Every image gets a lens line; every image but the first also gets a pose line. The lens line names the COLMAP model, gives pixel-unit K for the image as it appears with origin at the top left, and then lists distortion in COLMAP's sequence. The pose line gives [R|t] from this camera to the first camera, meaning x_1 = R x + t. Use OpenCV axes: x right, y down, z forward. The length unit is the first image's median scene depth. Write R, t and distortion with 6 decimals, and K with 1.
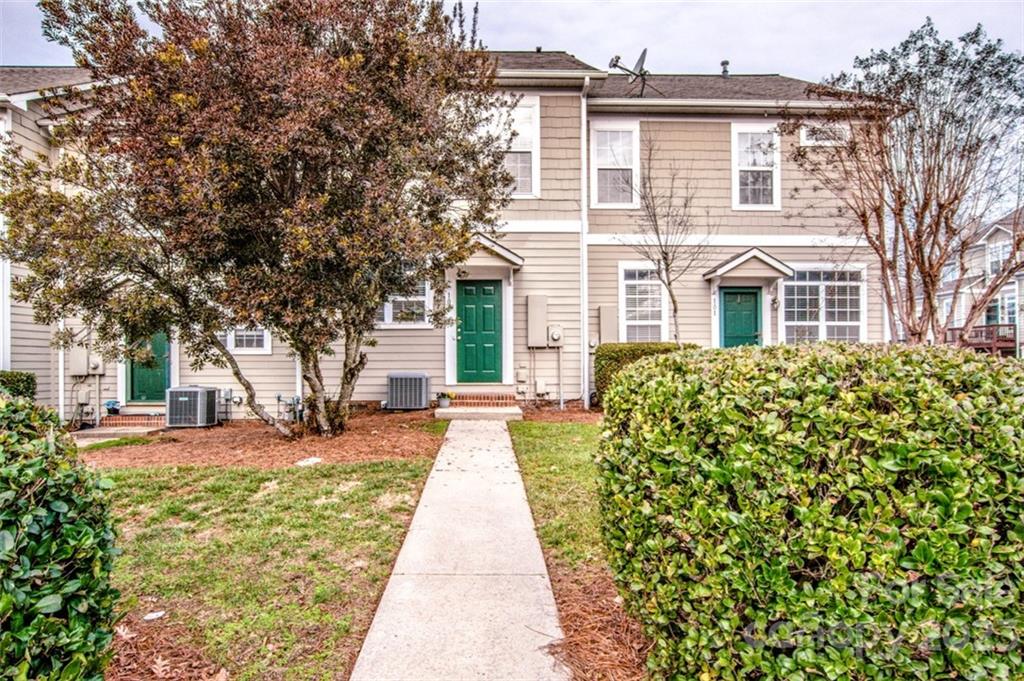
lens RADIAL K [[616.7, 0, 512.0], [0, 616.7, 344.9], [0, 0, 1]] dist [-0.001739, -0.000090]
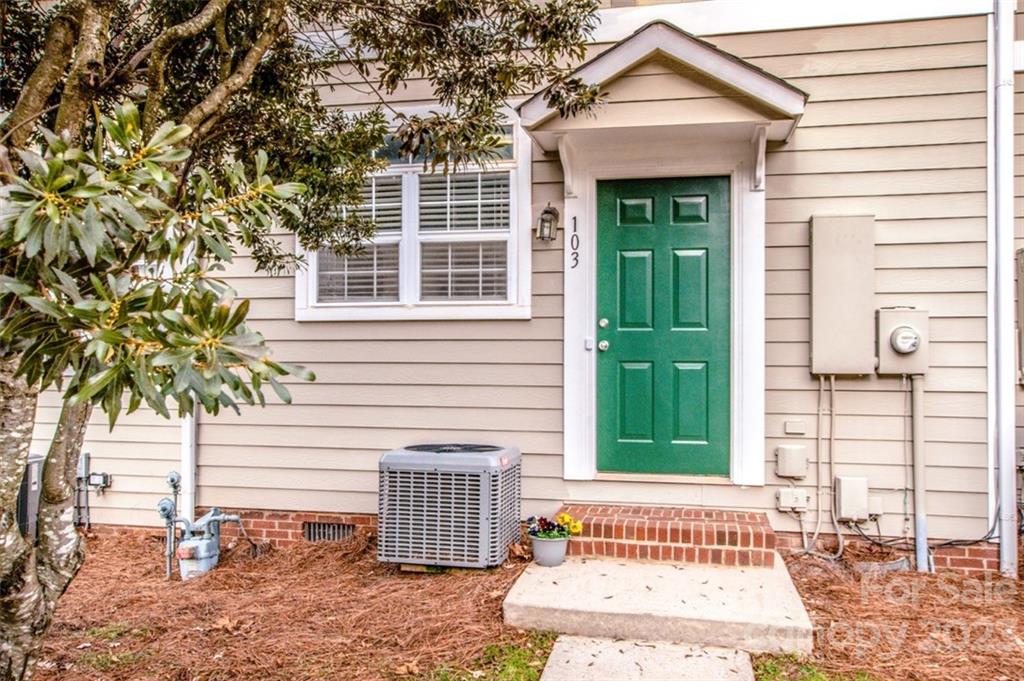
lens RADIAL K [[867.9, 0, 508.2], [0, 867.9, 340.4], [0, 0, 1]] dist [0.010749, 0.002704]
pose [[0.969156, 0.005937, -0.246378, -0.016964], [-0.001379, 0.999825, 0.018668, -0.023017], [0.246446, -0.017753, 0.968994, 0.510967]]
